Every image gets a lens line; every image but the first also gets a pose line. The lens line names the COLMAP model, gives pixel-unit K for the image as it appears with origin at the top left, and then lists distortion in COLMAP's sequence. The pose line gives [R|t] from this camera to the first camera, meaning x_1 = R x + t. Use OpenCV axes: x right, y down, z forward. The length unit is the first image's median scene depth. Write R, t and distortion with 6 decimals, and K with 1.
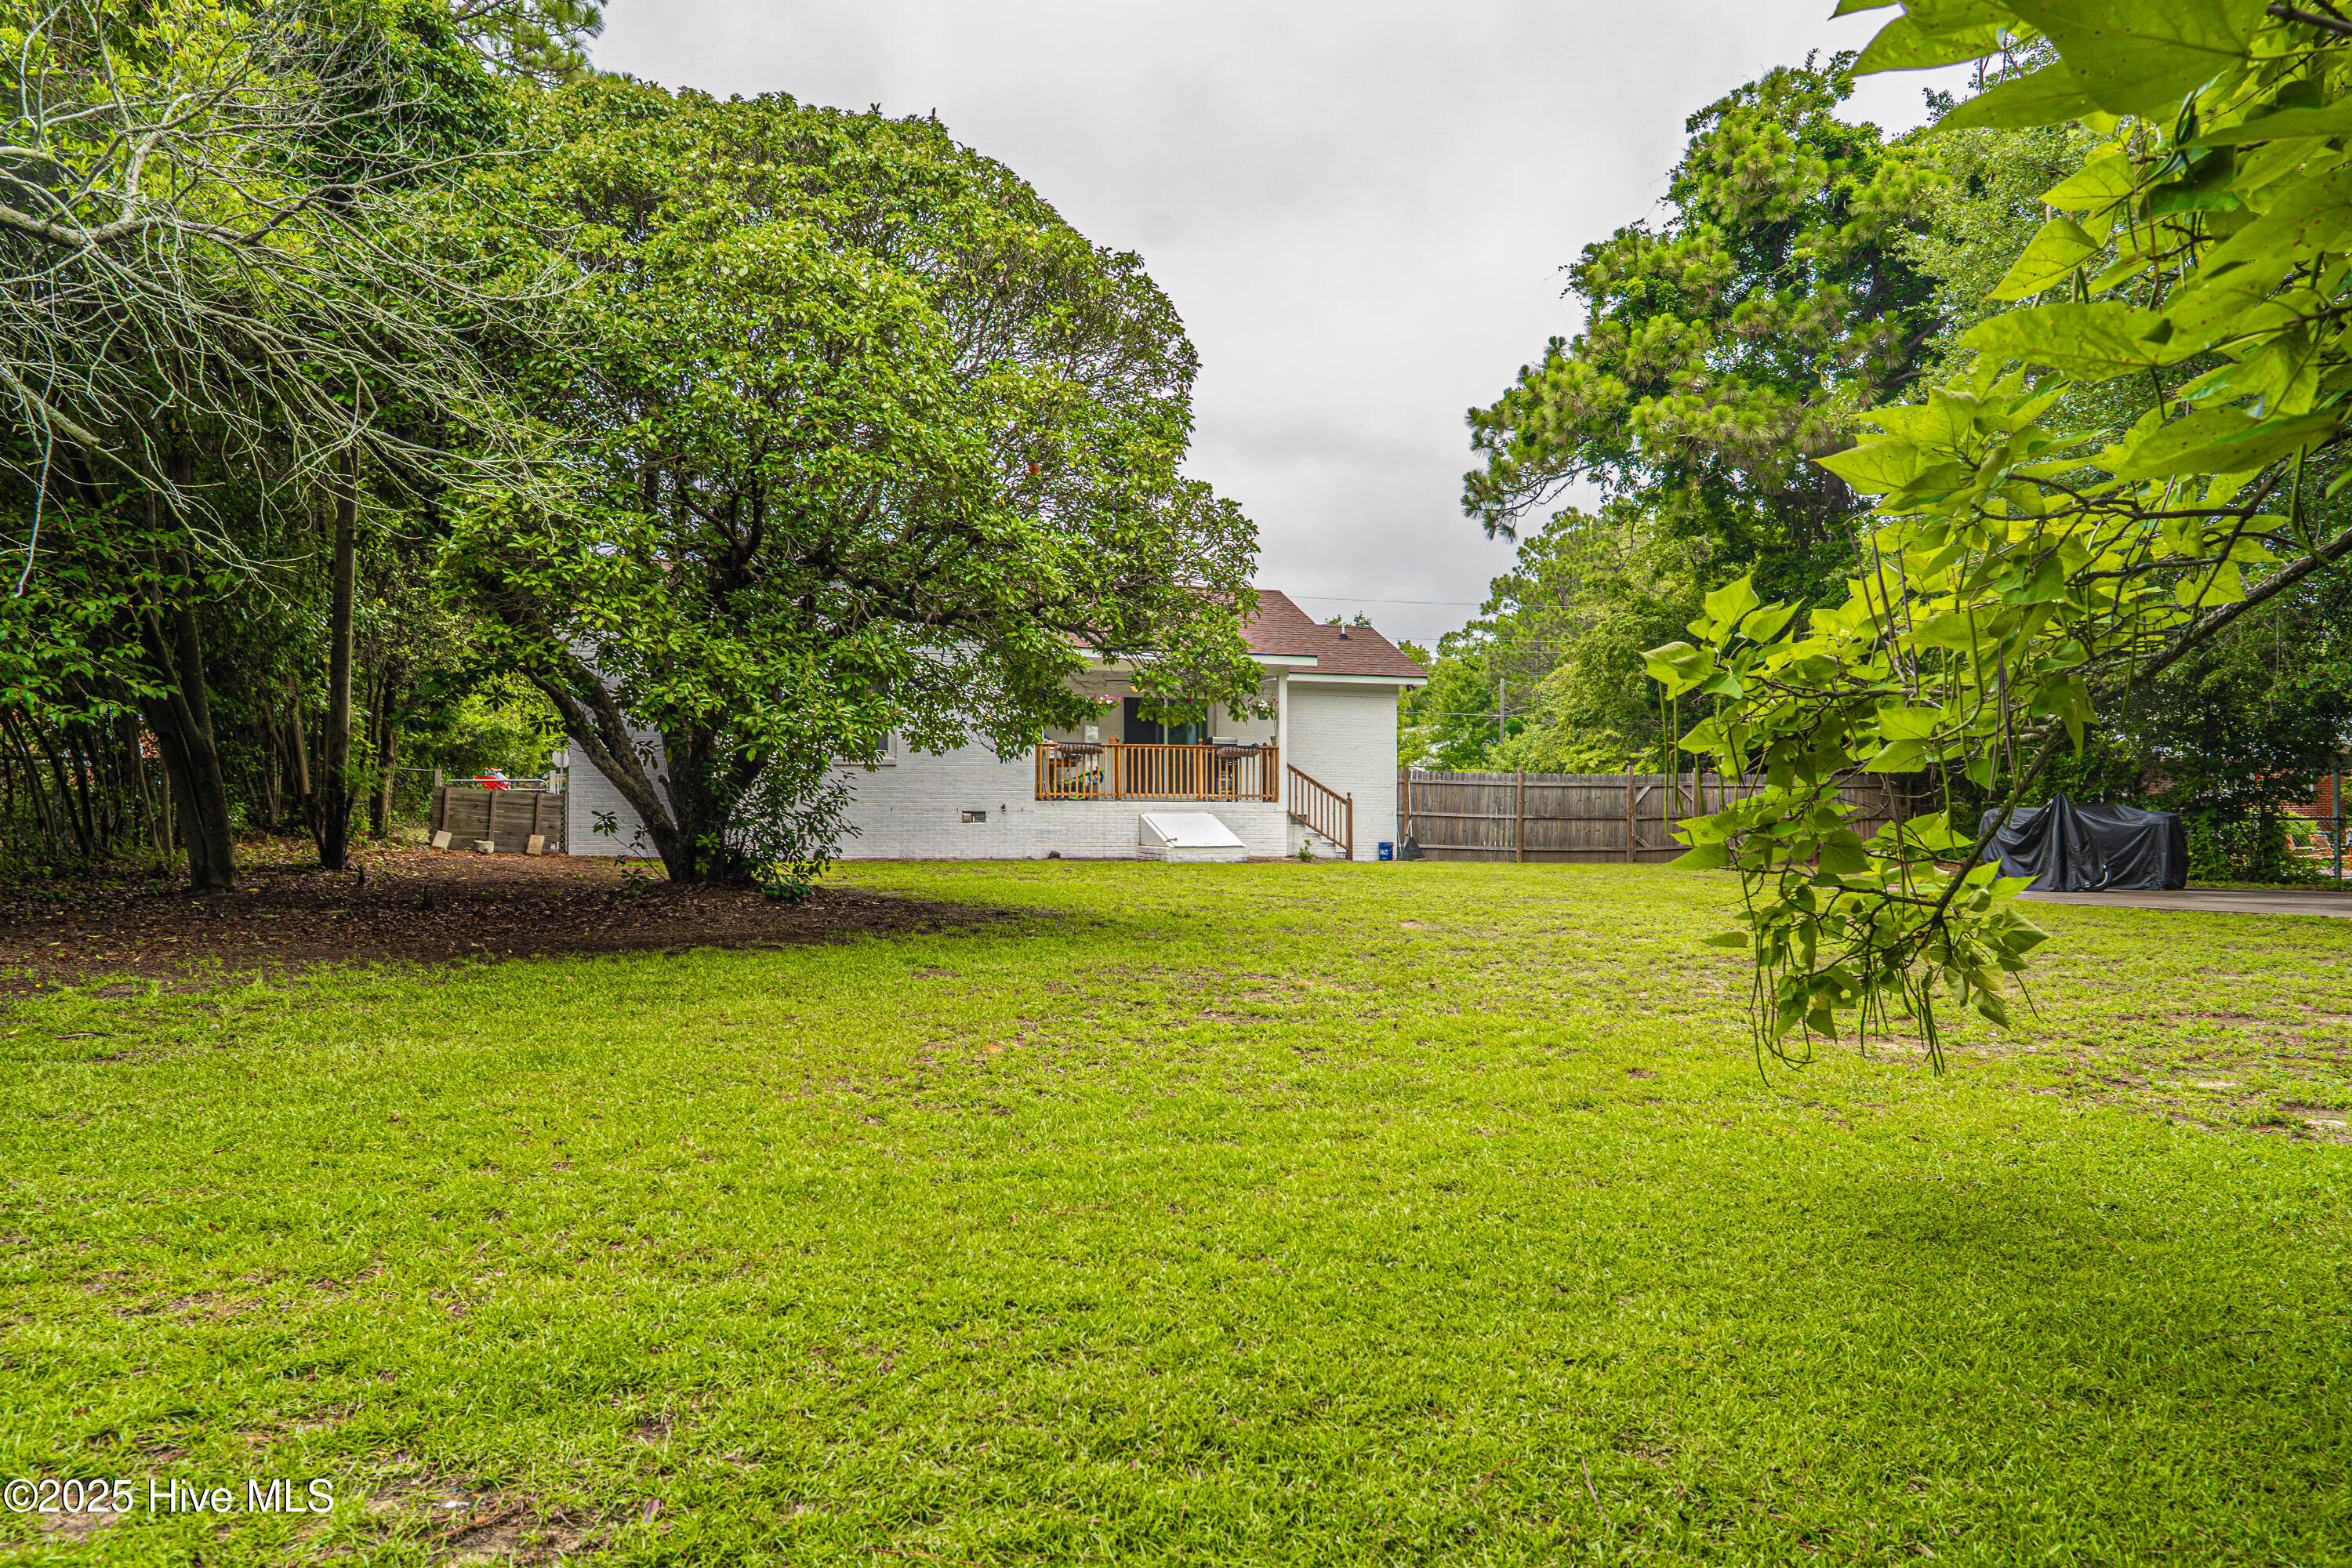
lens RADIAL K [[1549.8, 0, 1176.0], [0, 1549.8, 784.0], [0, 0, 1]] dist [0.038594, 0.000553]
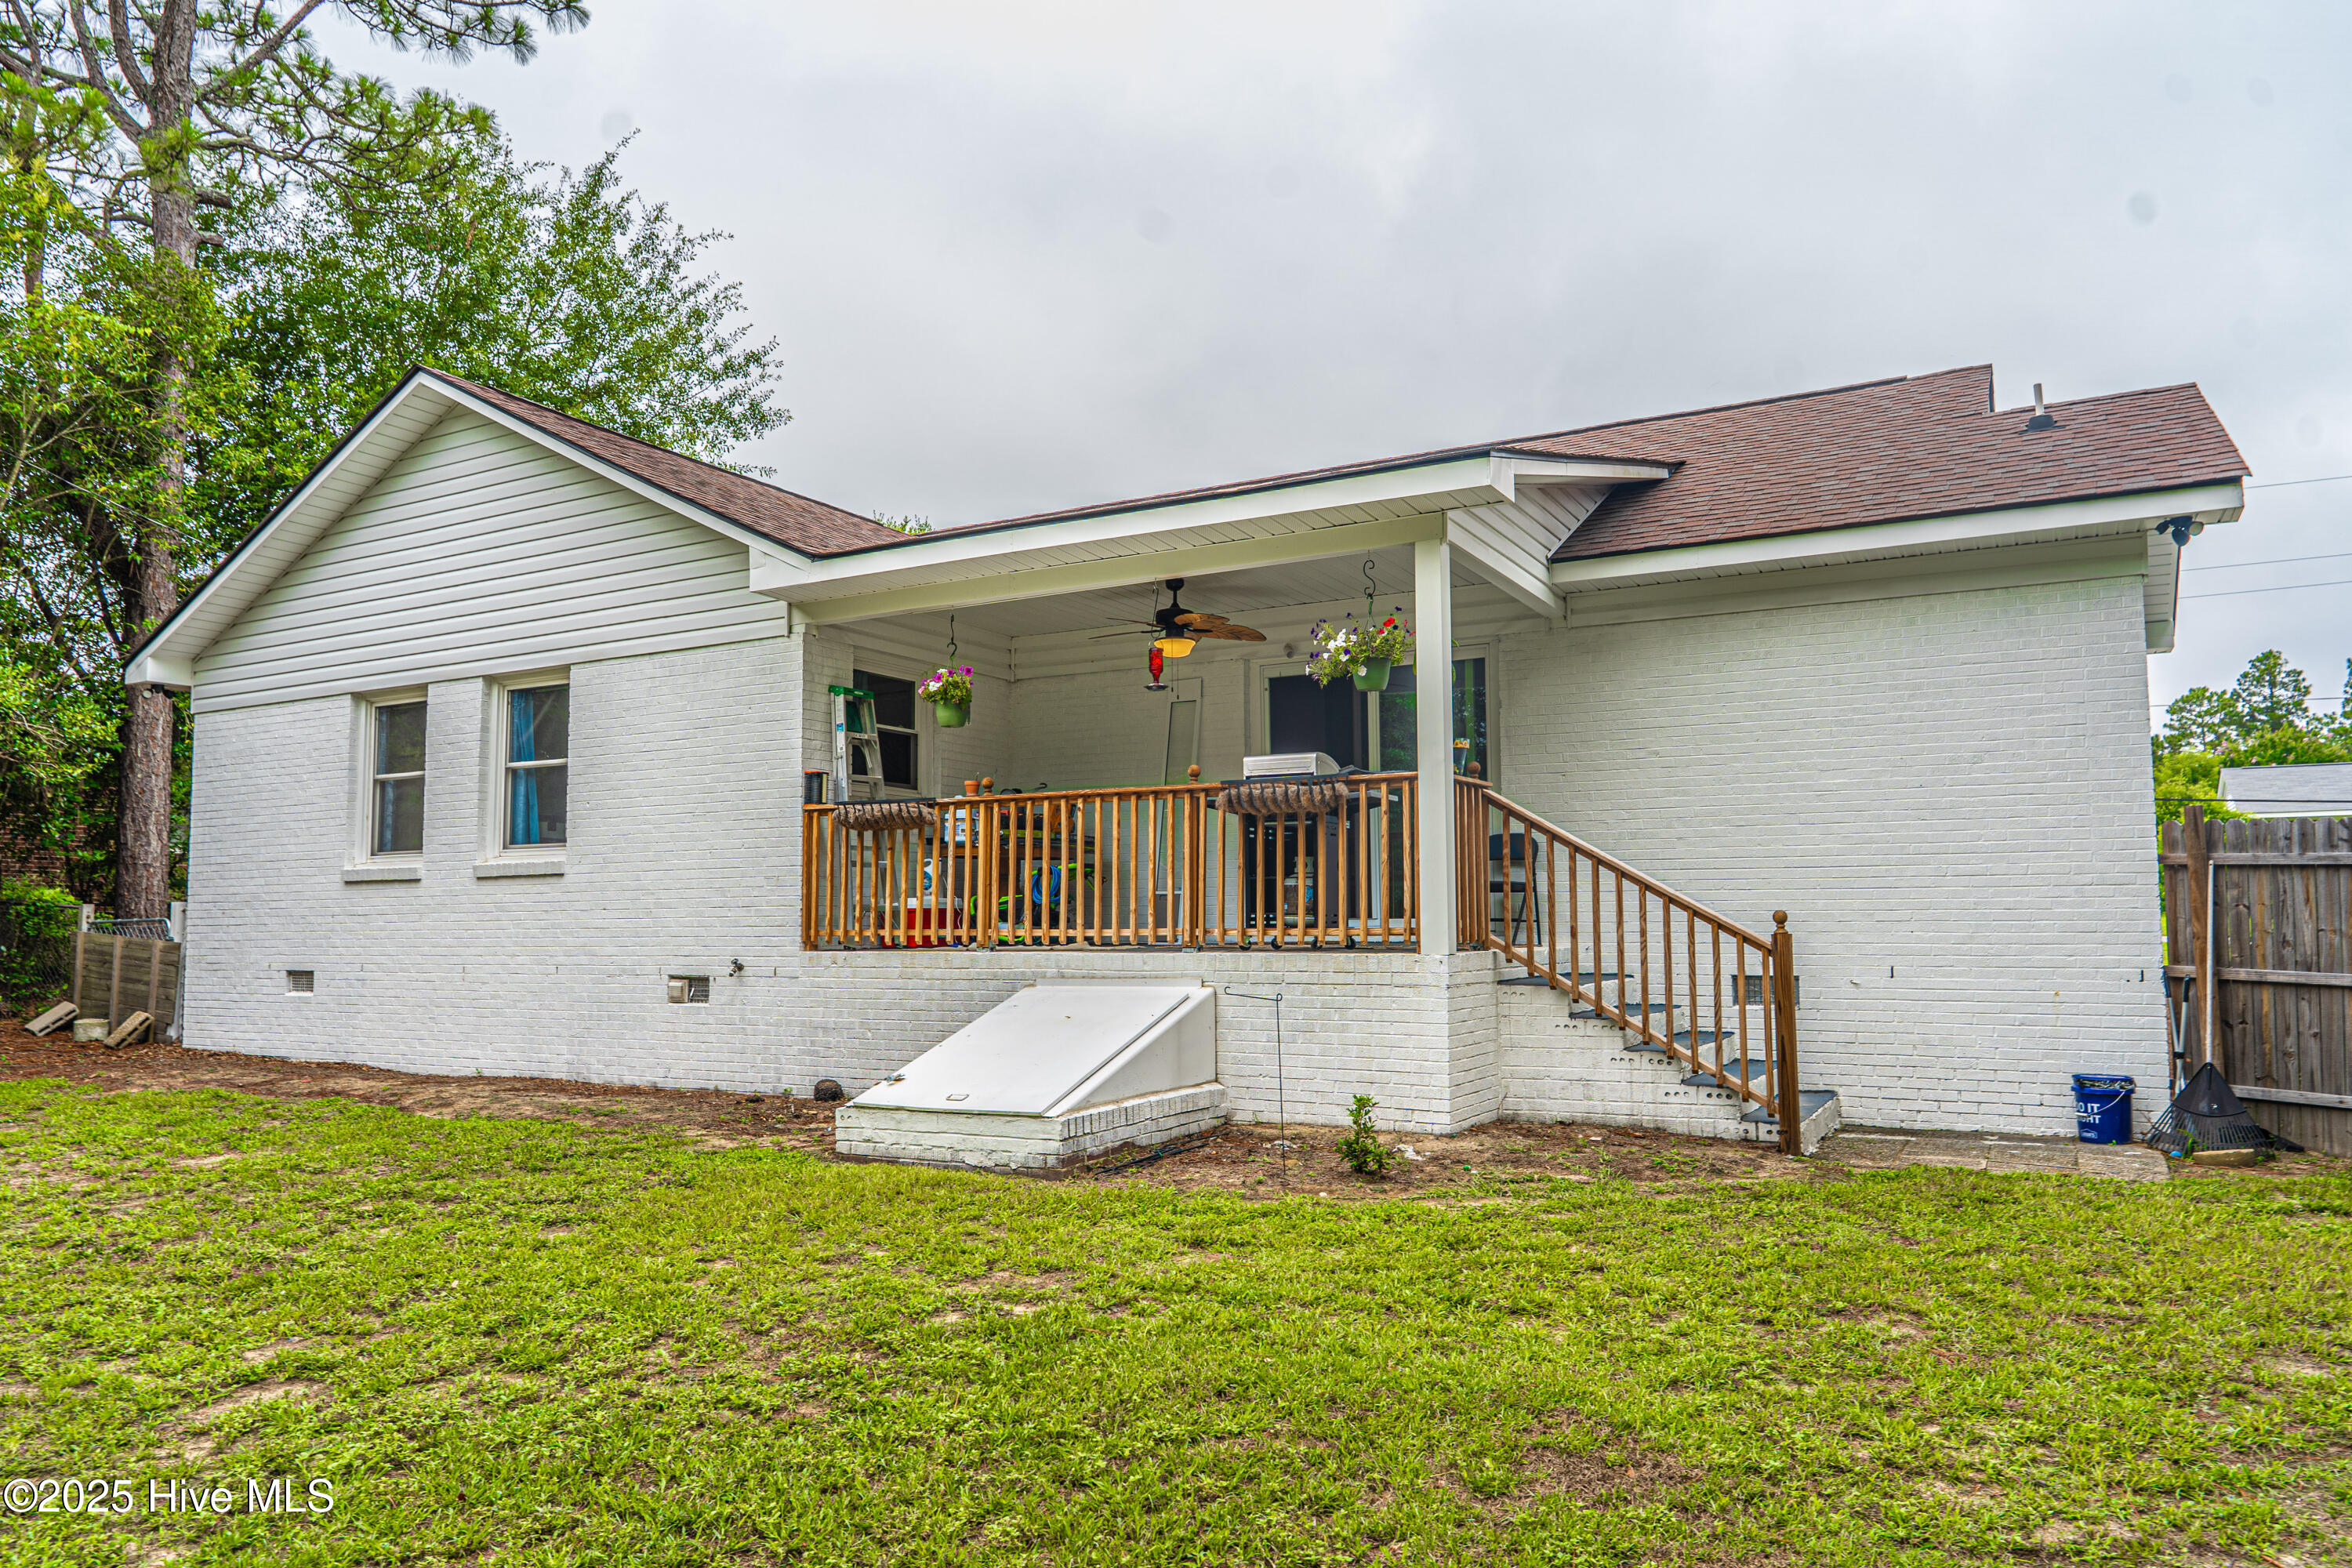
lens RADIAL K [[1591.6, 0, 1169.1], [0, 1591.6, 793.4], [0, 0, 1]] dist [0.000047, 0.000605]
pose [[0.676670, -0.063836, -0.733514, 0.237119], [0.028529, 0.997760, -0.060515, -0.001940], [0.735734, 0.020022, 0.676975, 0.673718]]
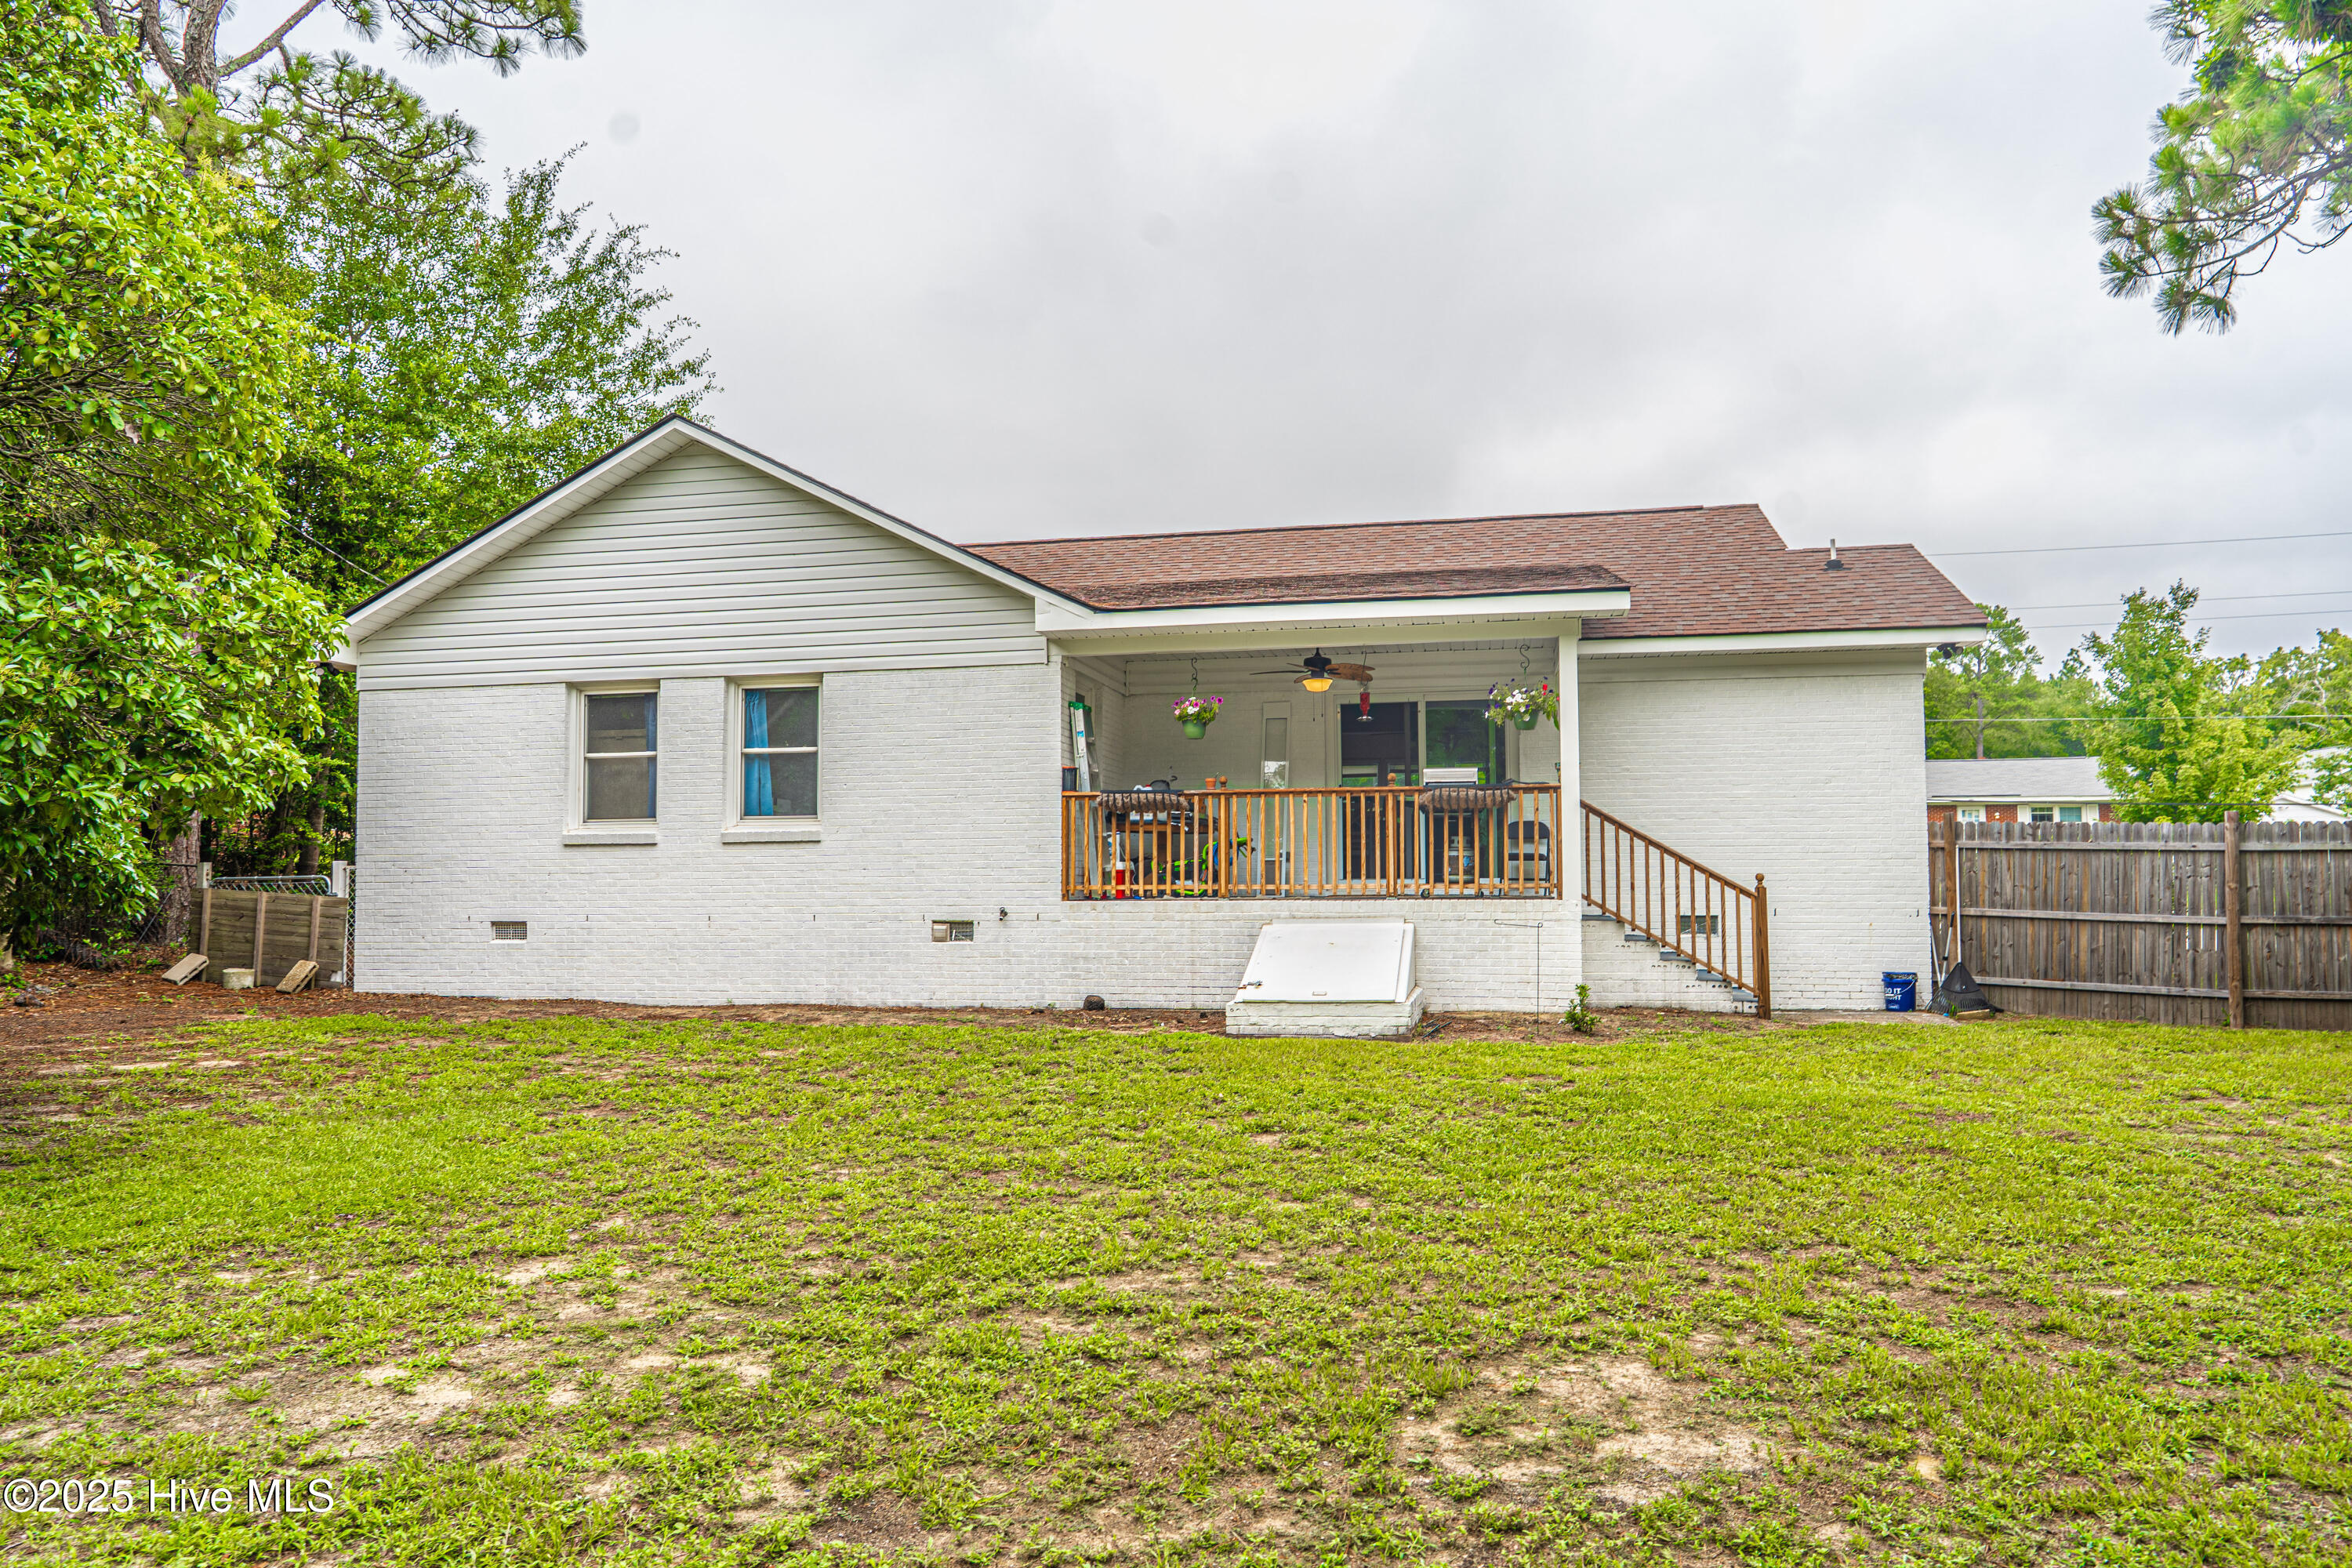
lens RADIAL K [[1591.6, 0, 1169.1], [0, 1591.6, 793.4], [0, 0, 1]] dist [0.000047, 0.000605]
pose [[0.871085, -0.032391, -0.490063, 0.181528], [0.019465, 0.999316, -0.031451, -0.007179], [0.490746, 0.017858, 0.871120, 0.457446]]
